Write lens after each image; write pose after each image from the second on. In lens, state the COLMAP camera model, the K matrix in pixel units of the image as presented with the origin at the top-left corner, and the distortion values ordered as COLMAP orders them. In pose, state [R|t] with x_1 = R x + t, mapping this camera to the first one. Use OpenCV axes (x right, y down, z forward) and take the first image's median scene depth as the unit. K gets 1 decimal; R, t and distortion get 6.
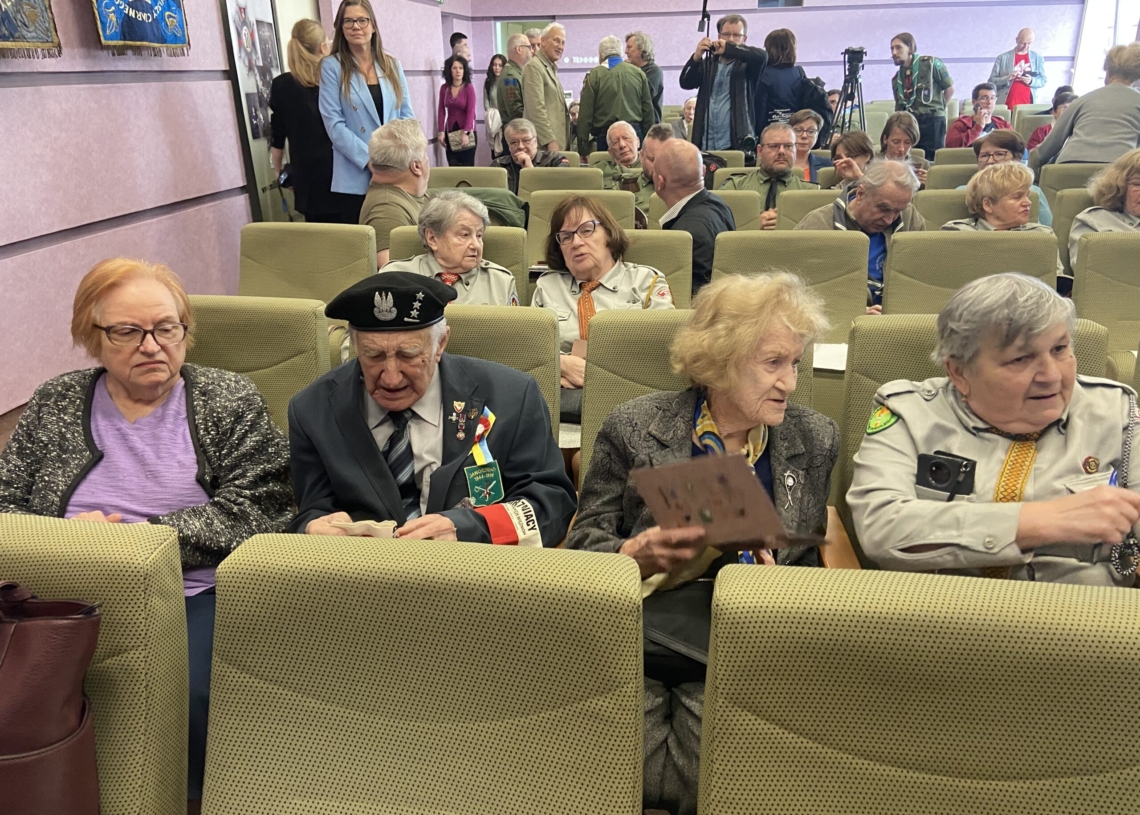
lens RADIAL K [[804.7, 0, 569.7], [0, 804.7, 395.1], [0, 0, 1]] dist [0.063987, -0.100918]
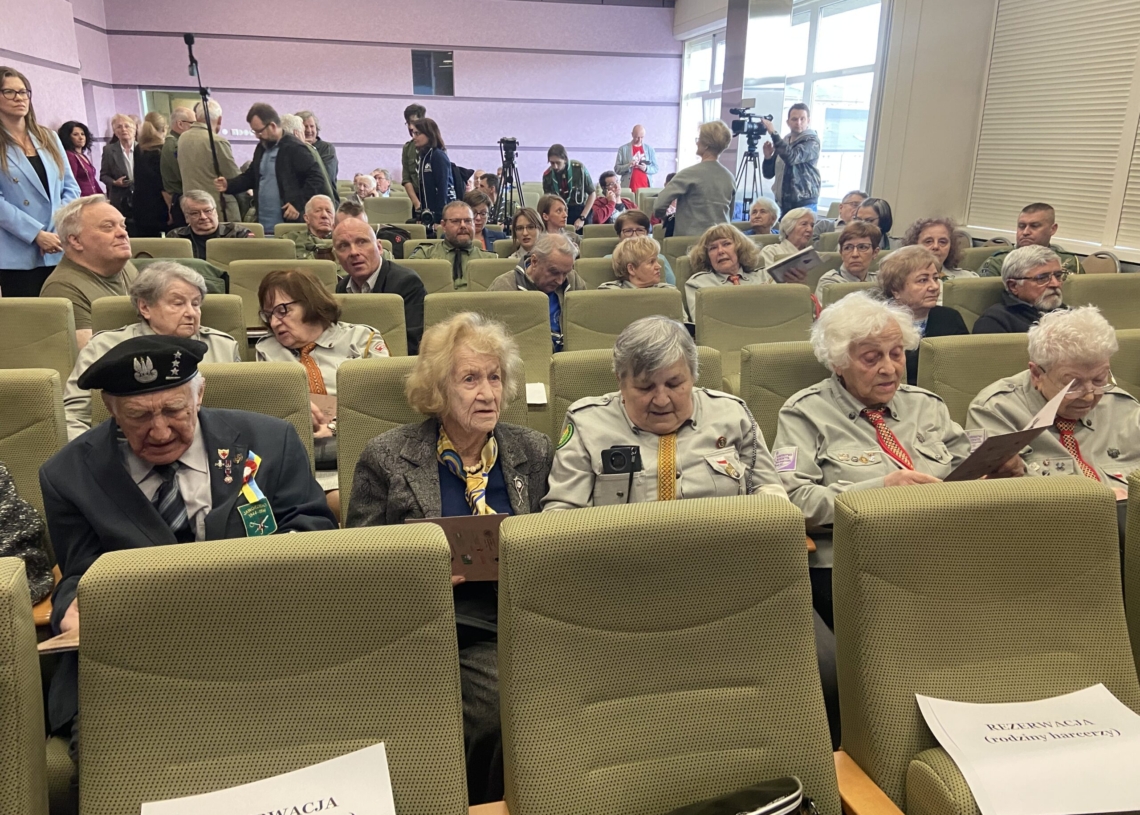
lens RADIAL K [[804.7, 0, 569.7], [0, 804.7, 395.1], [0, 0, 1]] dist [0.063987, -0.100918]
pose [[0.921368, -0.074665, 0.381454, -0.083874], [0.105549, 0.992562, -0.060663, 0.036459], [-0.374087, 0.096155, 0.922395, -0.142146]]
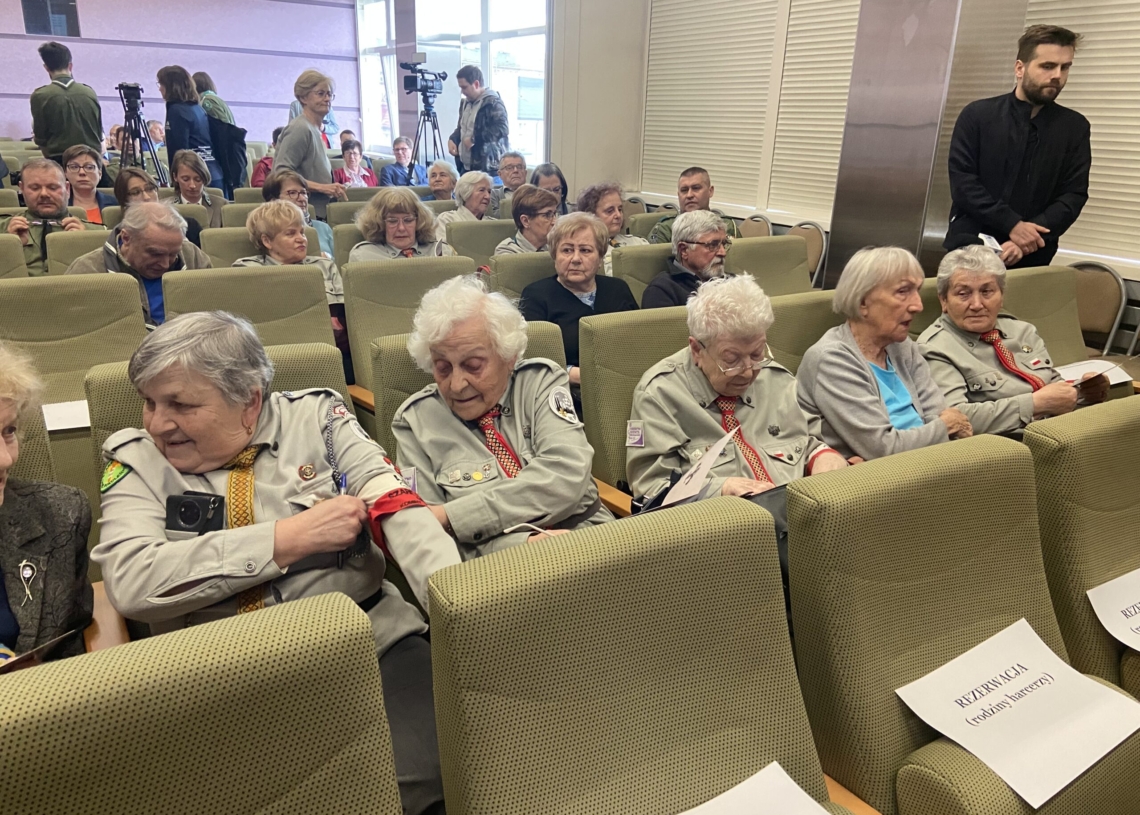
lens RADIAL K [[804.7, 0, 569.7], [0, 804.7, 395.1], [0, 0, 1]] dist [0.063987, -0.100918]
pose [[0.733631, -0.162108, 0.659929, 0.098033], [0.191392, 0.981107, 0.028236, 0.008667], [-0.652038, 0.105590, 0.750797, -0.033349]]
